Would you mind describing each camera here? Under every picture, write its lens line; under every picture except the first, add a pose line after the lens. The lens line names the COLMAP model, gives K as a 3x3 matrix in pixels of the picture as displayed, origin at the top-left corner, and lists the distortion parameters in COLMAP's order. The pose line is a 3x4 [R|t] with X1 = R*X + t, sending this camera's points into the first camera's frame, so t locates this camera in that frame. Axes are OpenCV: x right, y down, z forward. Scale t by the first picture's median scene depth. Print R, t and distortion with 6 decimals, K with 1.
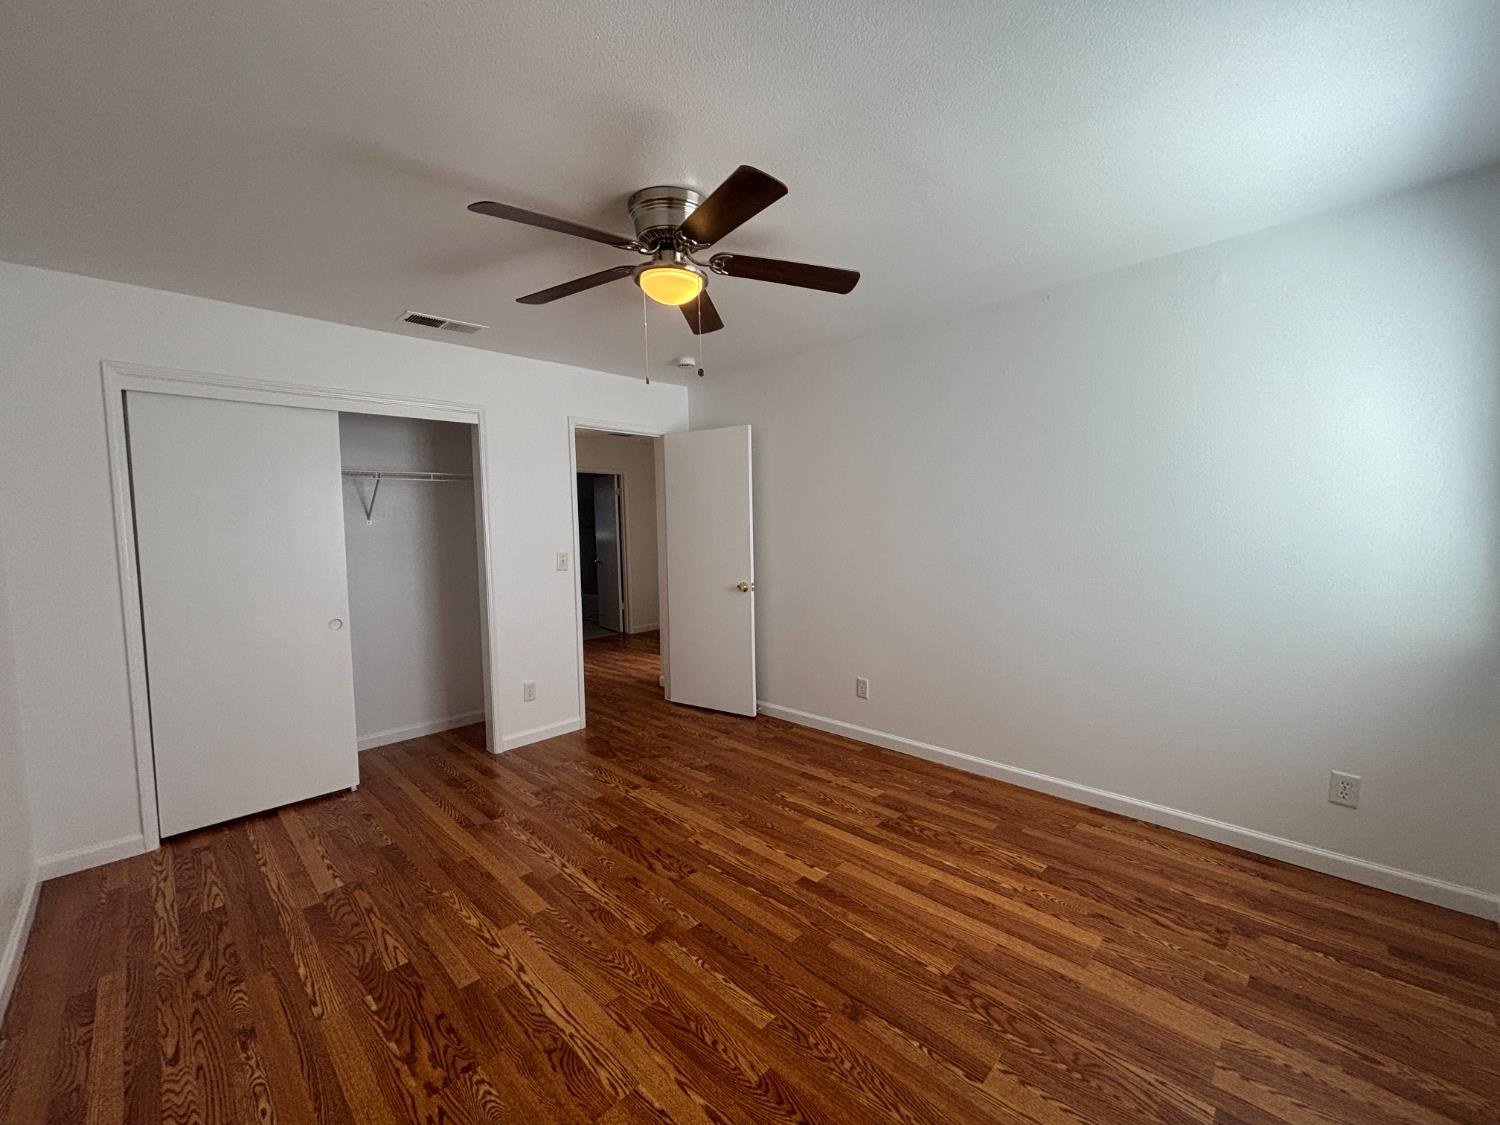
lens RADIAL K [[608.2, 0, 748.9], [0, 608.2, 558.8], [0, 0, 1]] dist [0.000832, 0.000593]
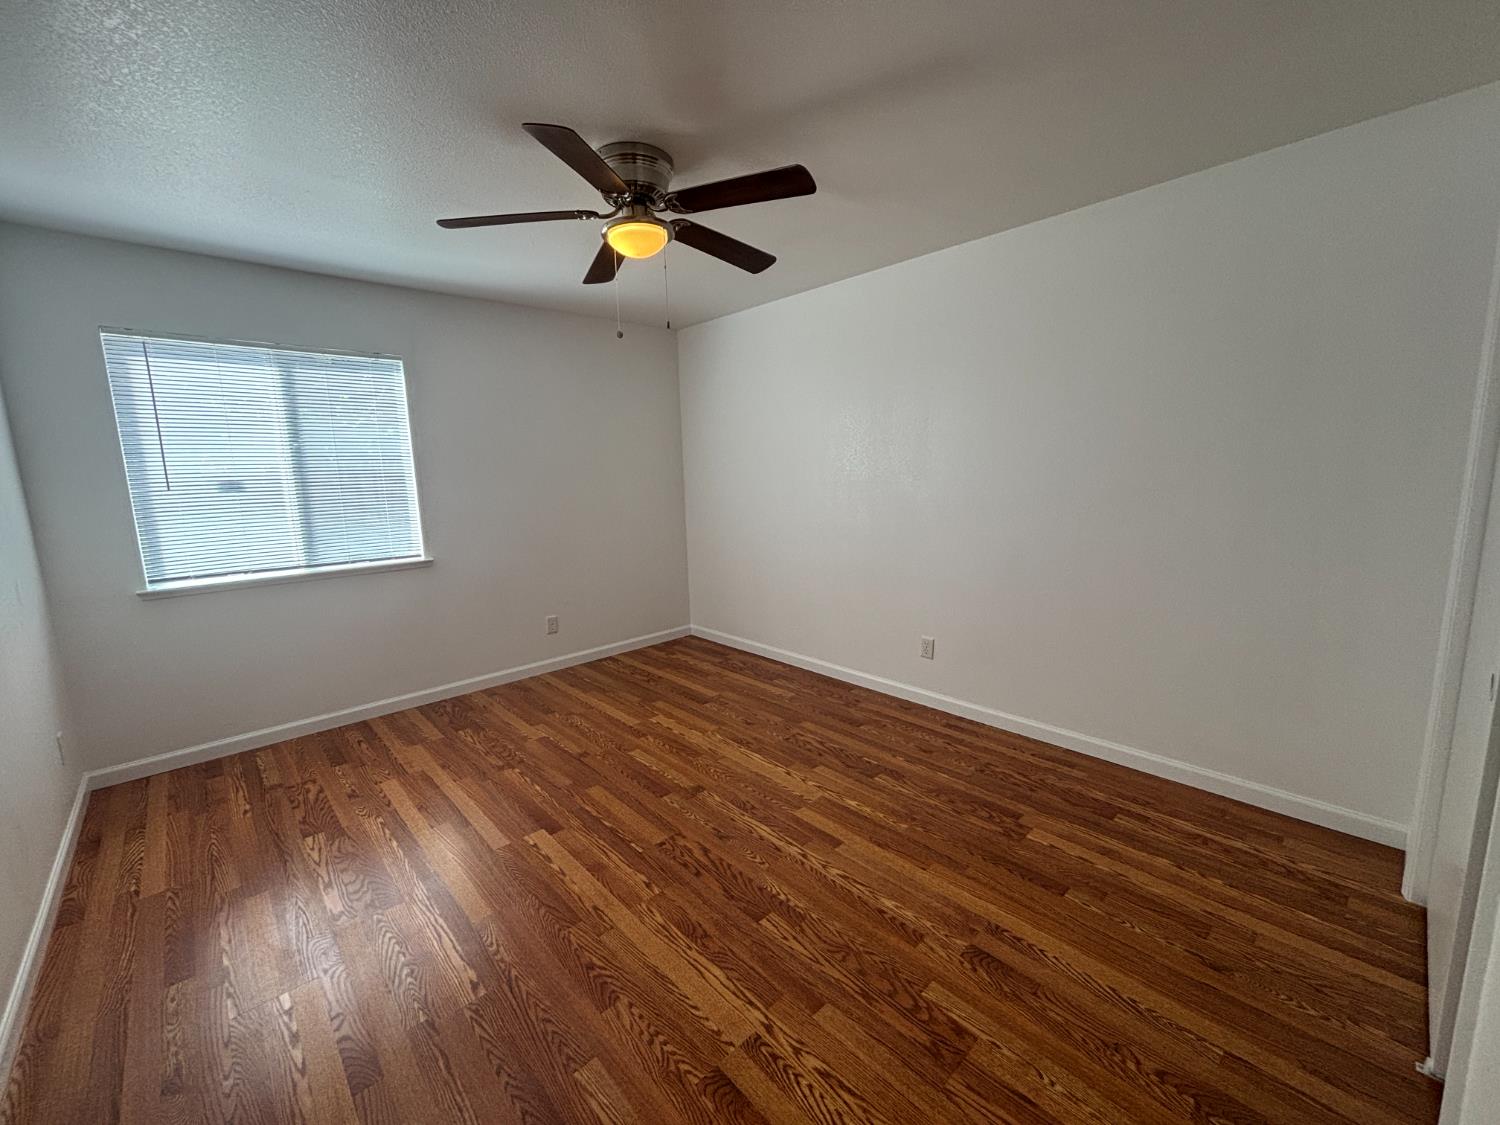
lens RADIAL K [[605.1, 0, 756.9], [0, 605.1, 550.9], [0, 0, 1]] dist [0.001222, 0.000182]
pose [[-0.998423, 0.045459, 0.032941, -0.308097], [0.051003, 0.979701, 0.193867, -0.111382], [-0.023460, 0.195241, -0.980475, 1.922026]]
